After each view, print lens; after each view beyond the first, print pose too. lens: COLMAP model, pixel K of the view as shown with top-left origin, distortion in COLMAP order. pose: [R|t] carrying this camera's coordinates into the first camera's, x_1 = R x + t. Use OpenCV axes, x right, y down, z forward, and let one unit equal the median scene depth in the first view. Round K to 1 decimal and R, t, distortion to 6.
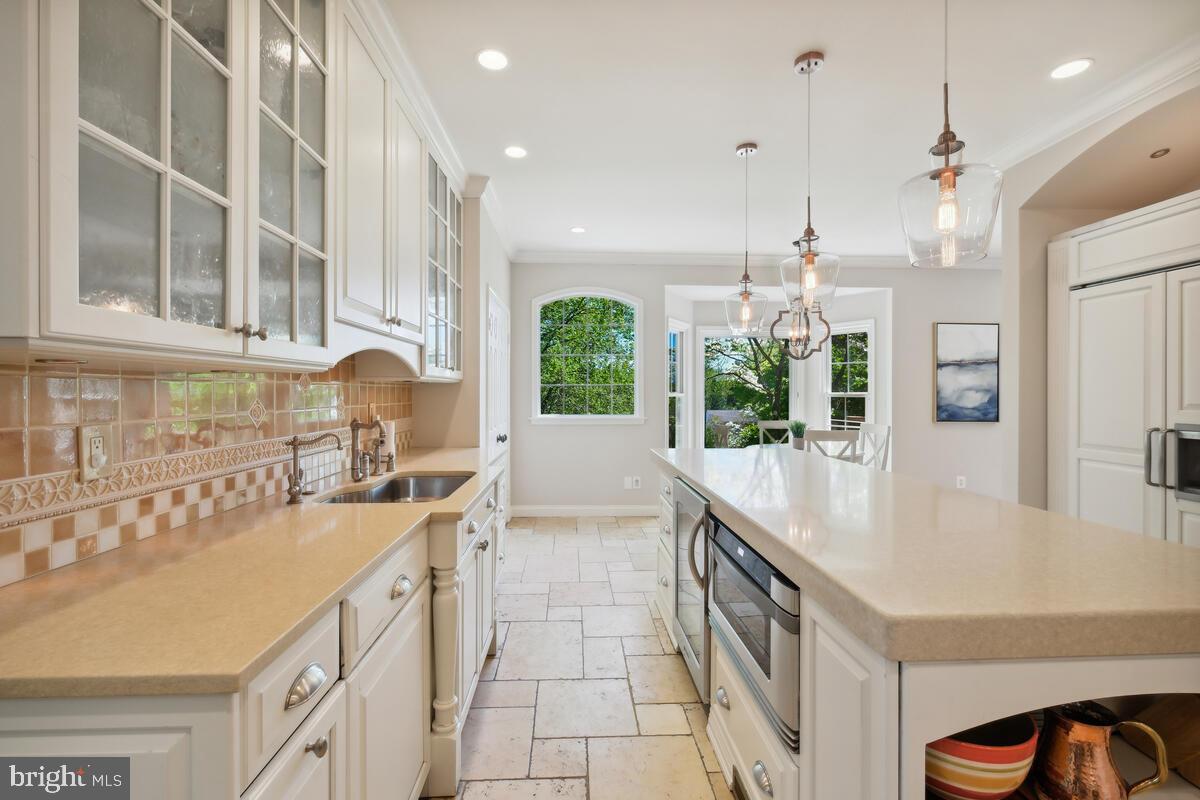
lens RADIAL K [[527.4, 0, 602.6], [0, 527.4, 402.2], [0, 0, 1]] dist [-0.002945, 0.000358]
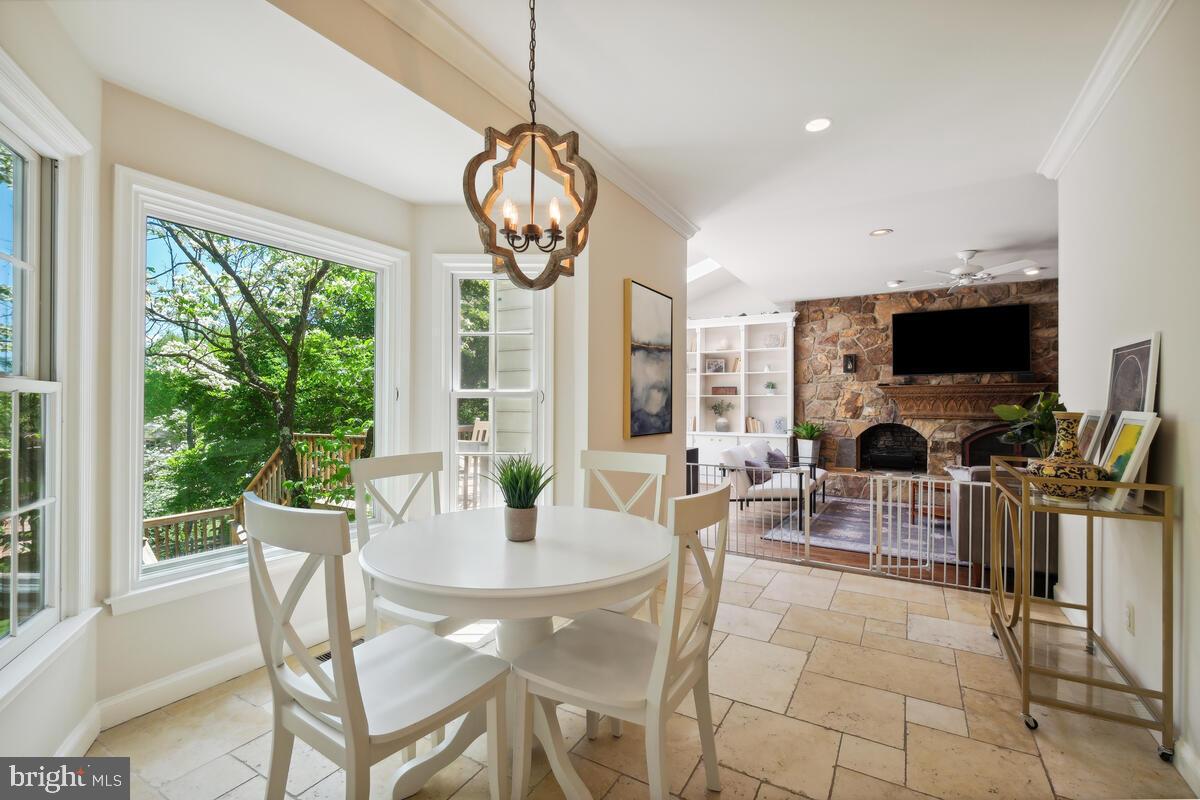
lens RADIAL K [[527.4, 0, 600.3], [0, 527.4, 399.7], [0, 0, 1]] dist [-0.002945, 0.000358]
pose [[0.553213, 0.003772, 0.833032, 0.091668], [-0.002873, 0.999992, -0.002620, -0.006095], [-0.833035, -0.000944, 0.553219, 0.681323]]
